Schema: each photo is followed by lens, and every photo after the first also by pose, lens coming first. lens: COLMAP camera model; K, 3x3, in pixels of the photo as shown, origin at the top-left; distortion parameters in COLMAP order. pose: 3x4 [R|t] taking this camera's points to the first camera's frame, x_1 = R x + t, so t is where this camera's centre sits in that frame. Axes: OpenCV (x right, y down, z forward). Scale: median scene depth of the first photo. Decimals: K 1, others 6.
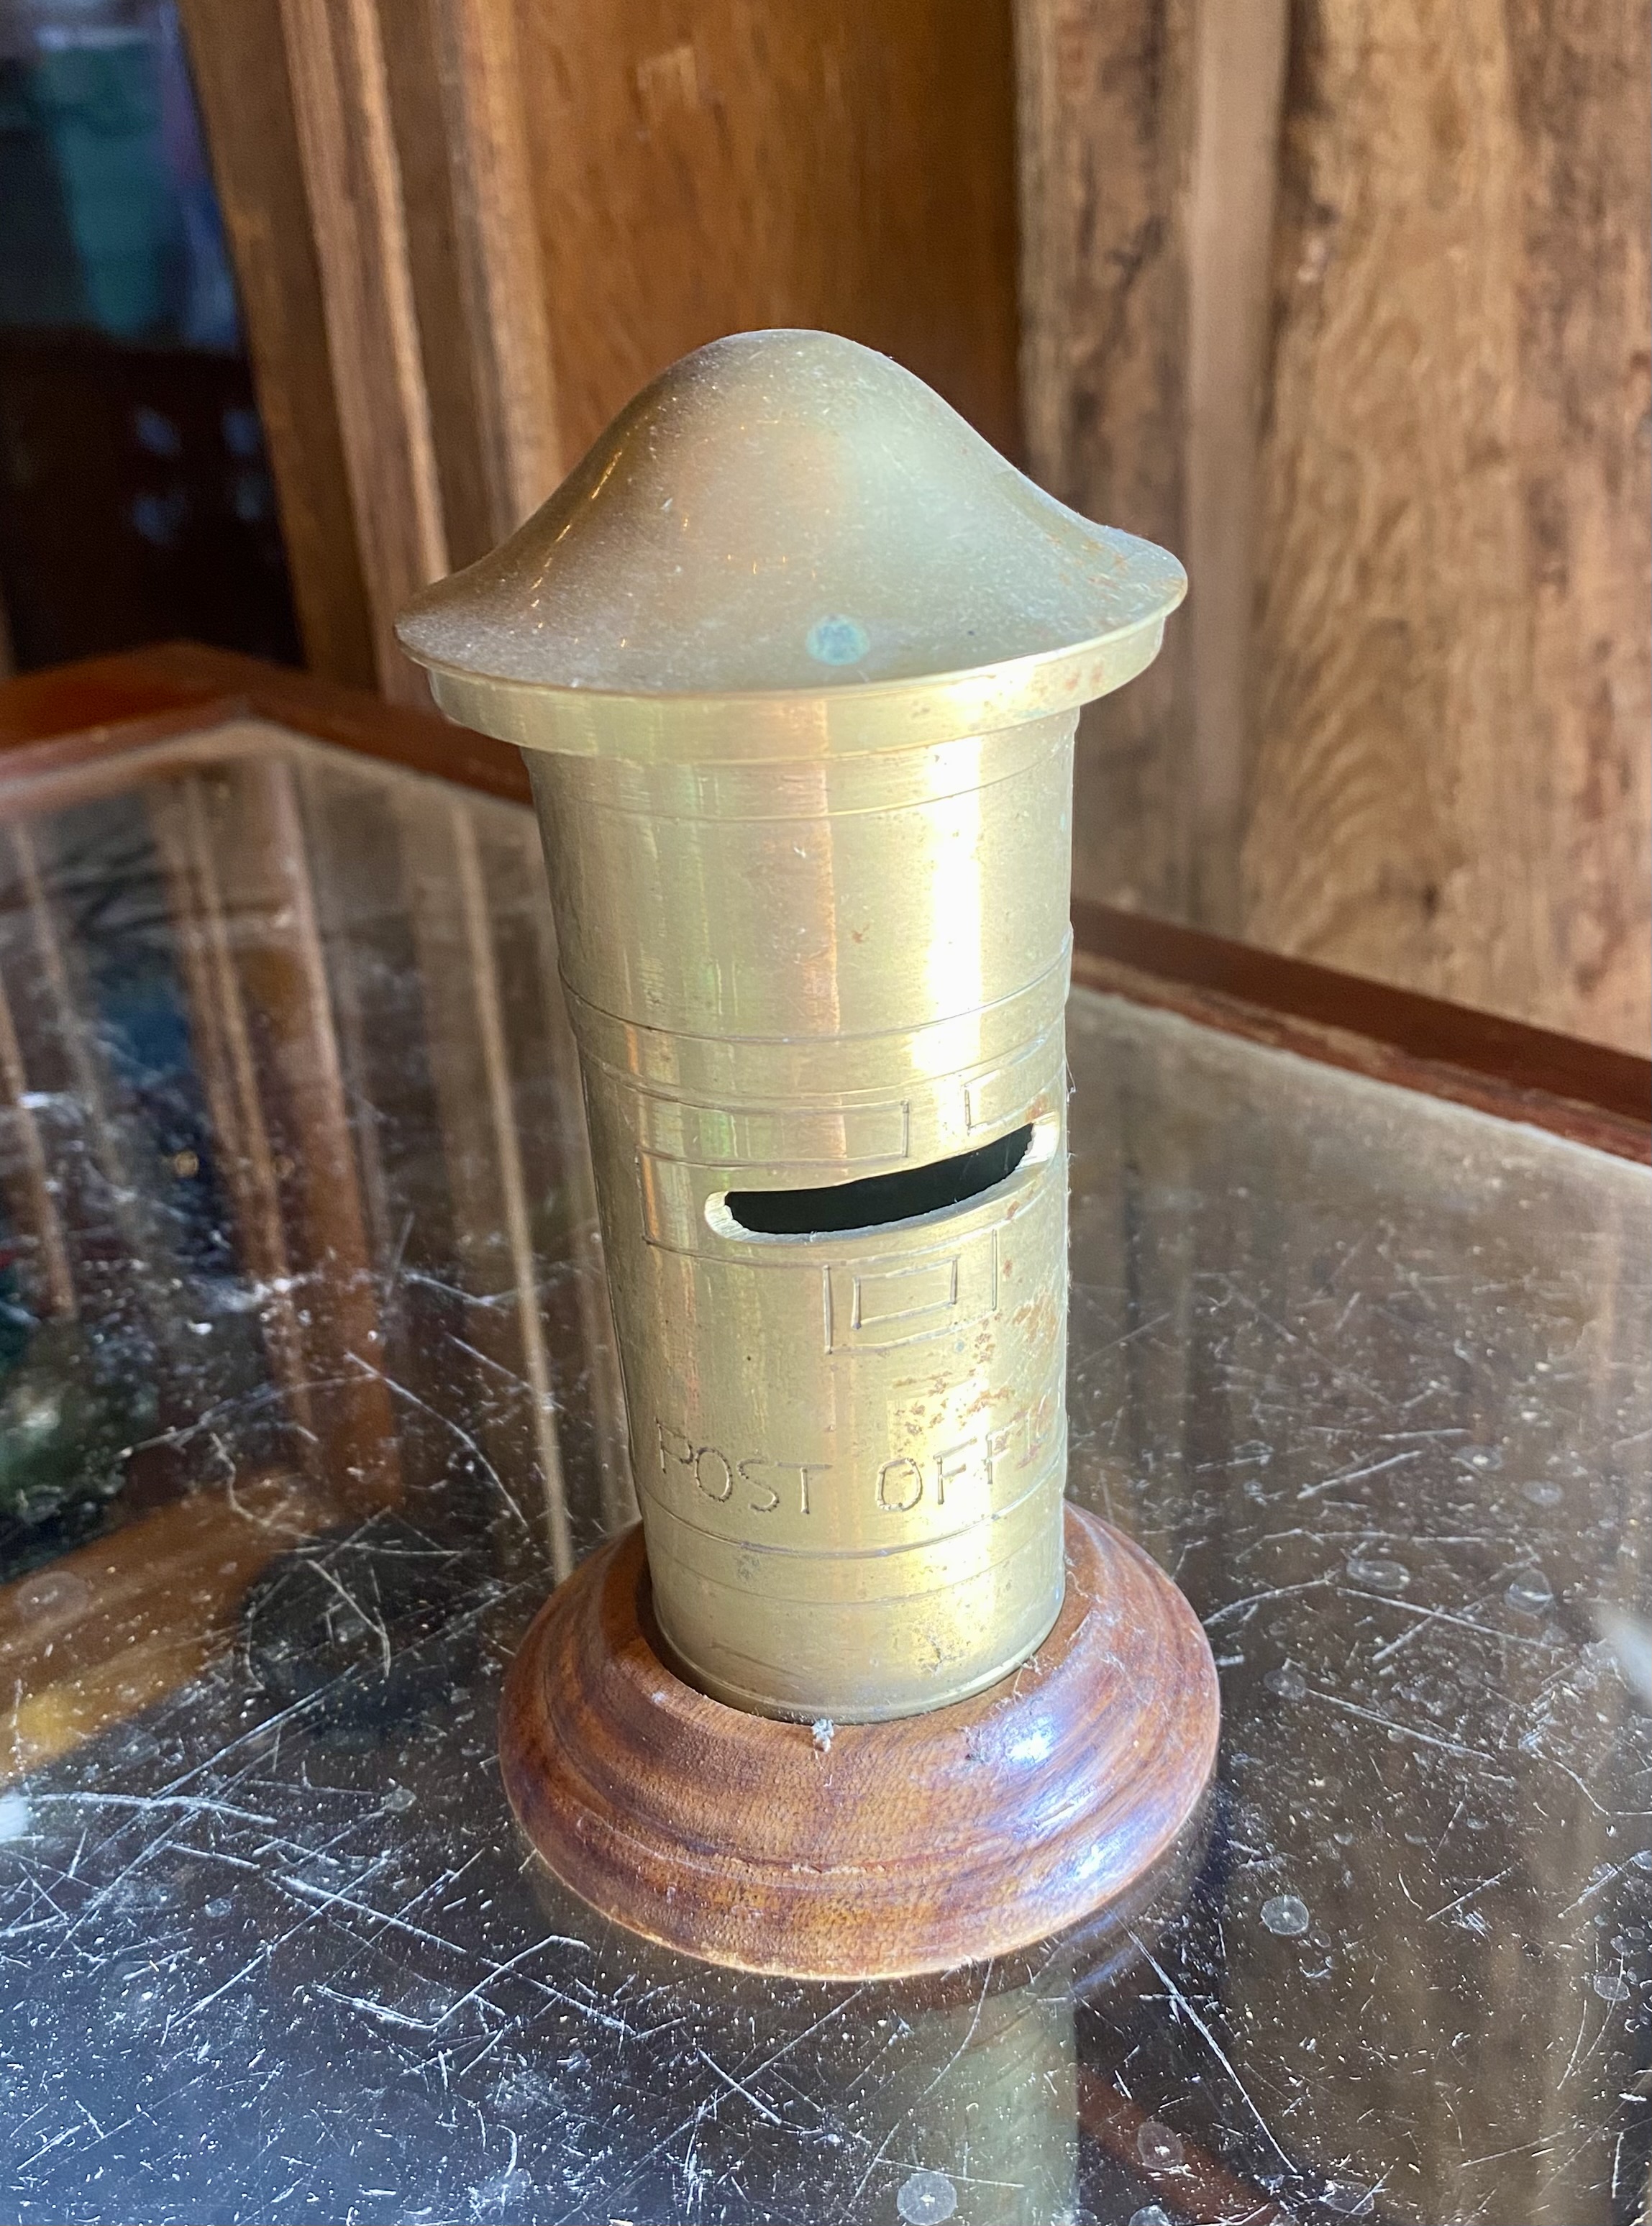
lens RADIAL K [[2268.8, 0, 788.1], [0, 2268.8, 1099.6], [0, 0, 1]] dist [-0.021280, 0.000000]
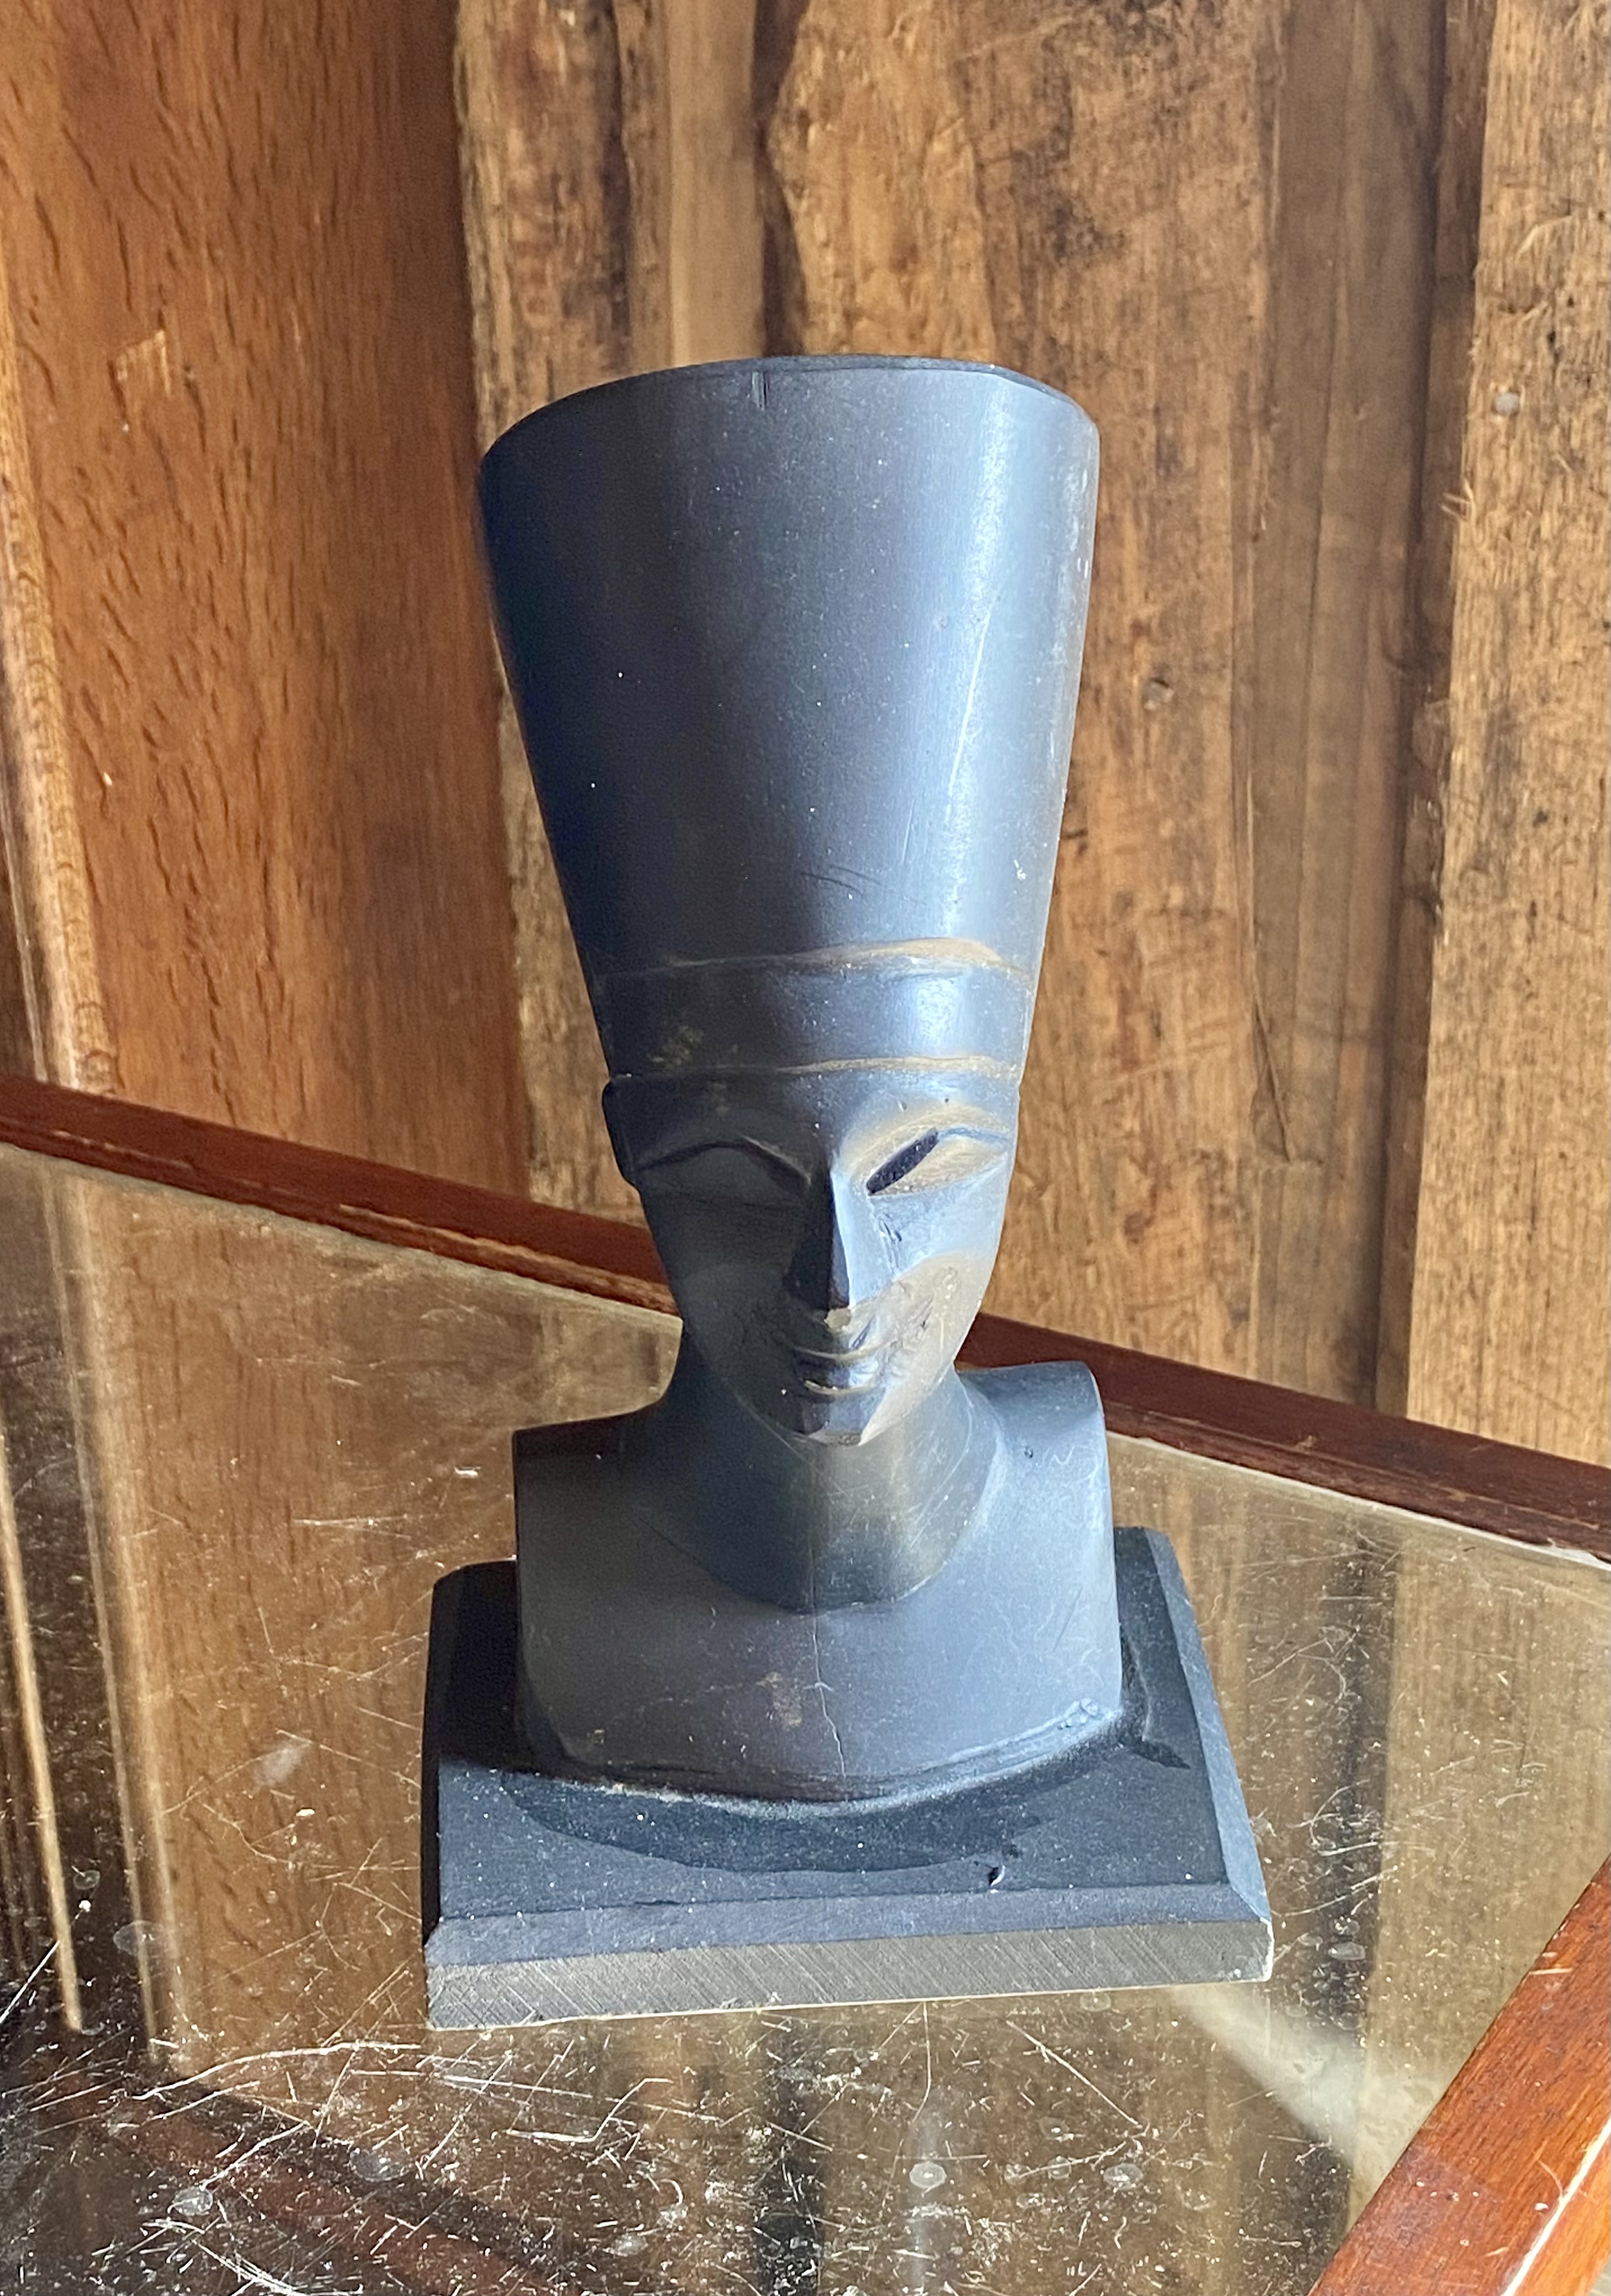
lens RADIAL K [[3463.7, 0, 727.3], [0, 3463.7, 1207.6], [0, 0, 1]] dist [0.058622, 0.000000]
pose [[0.966866, -0.079878, 0.242466, -0.201145], [0.085543, 0.996251, -0.012908, -0.063856], [-0.240526, 0.033221, 0.970074, -0.460298]]
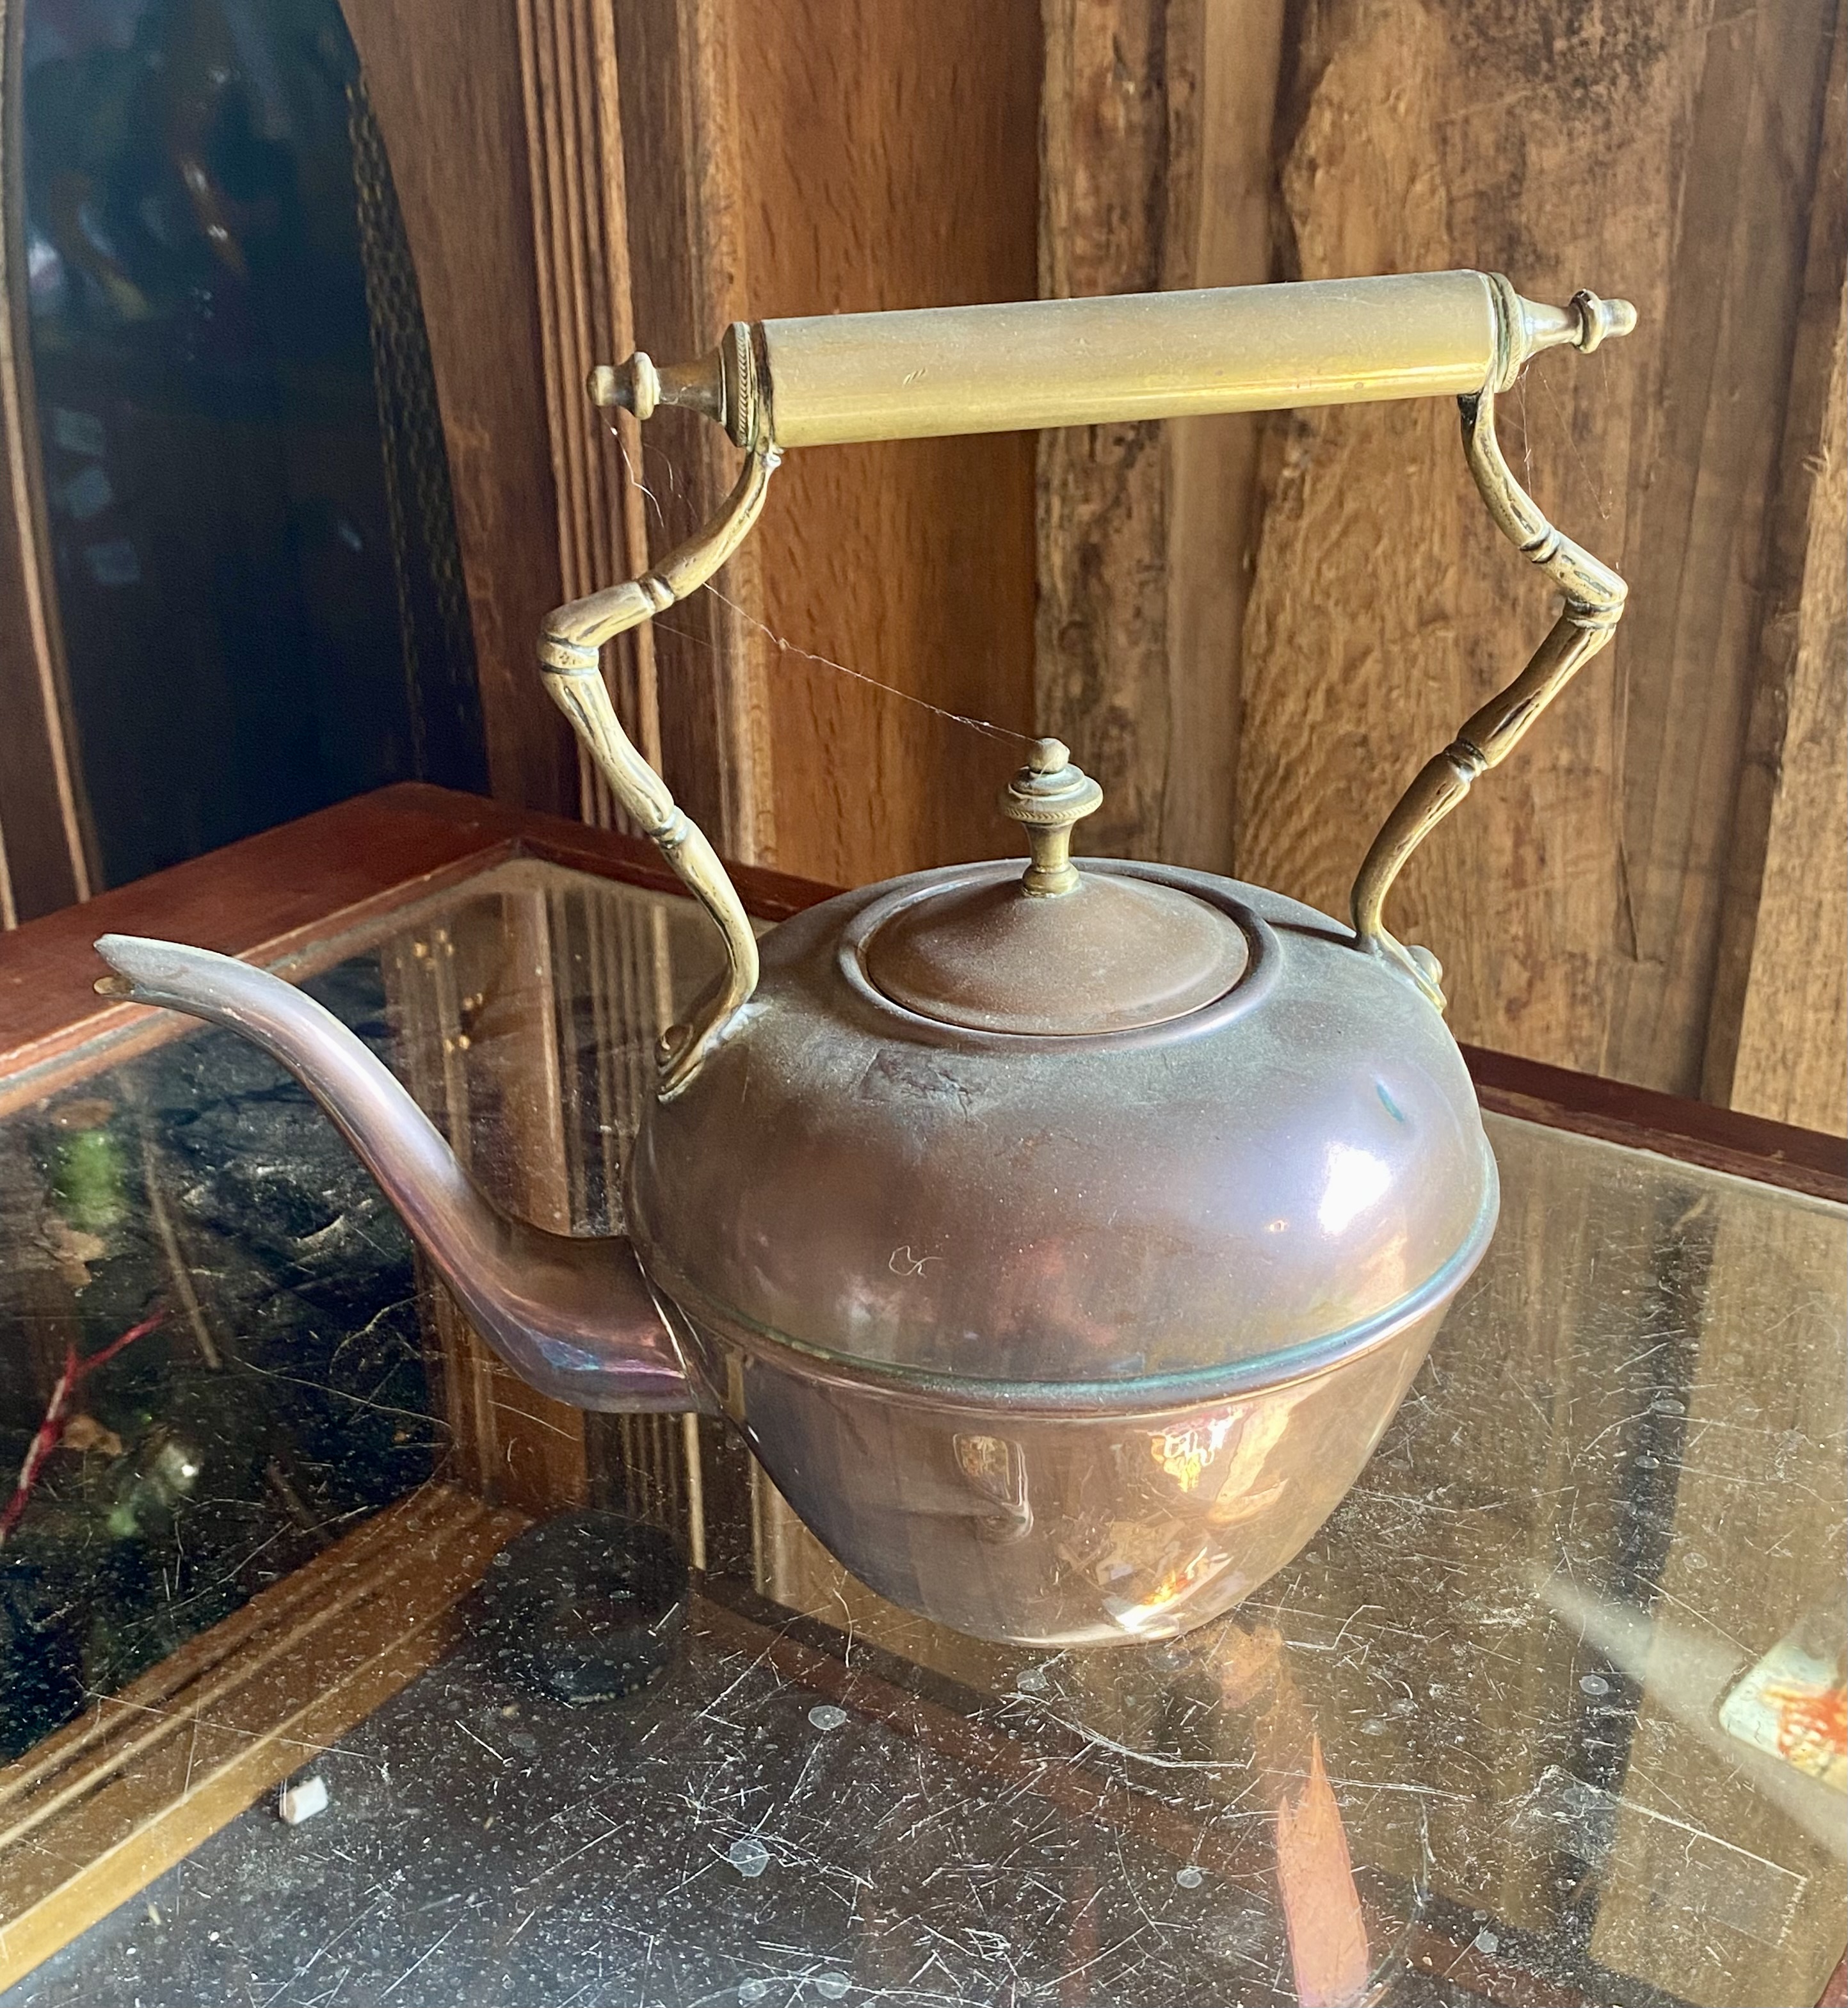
lens RADIAL K [[2531.6, 0, 917.2], [0, 2531.6, 1047.5], [0, 0, 1]] dist [0.022858, 0.000000]
pose [[0.974851, -0.050556, 0.217049, -0.334334], [0.052597, 0.998609, -0.003632, -0.048067], [-0.216564, 0.014957, 0.976154, -0.391811]]
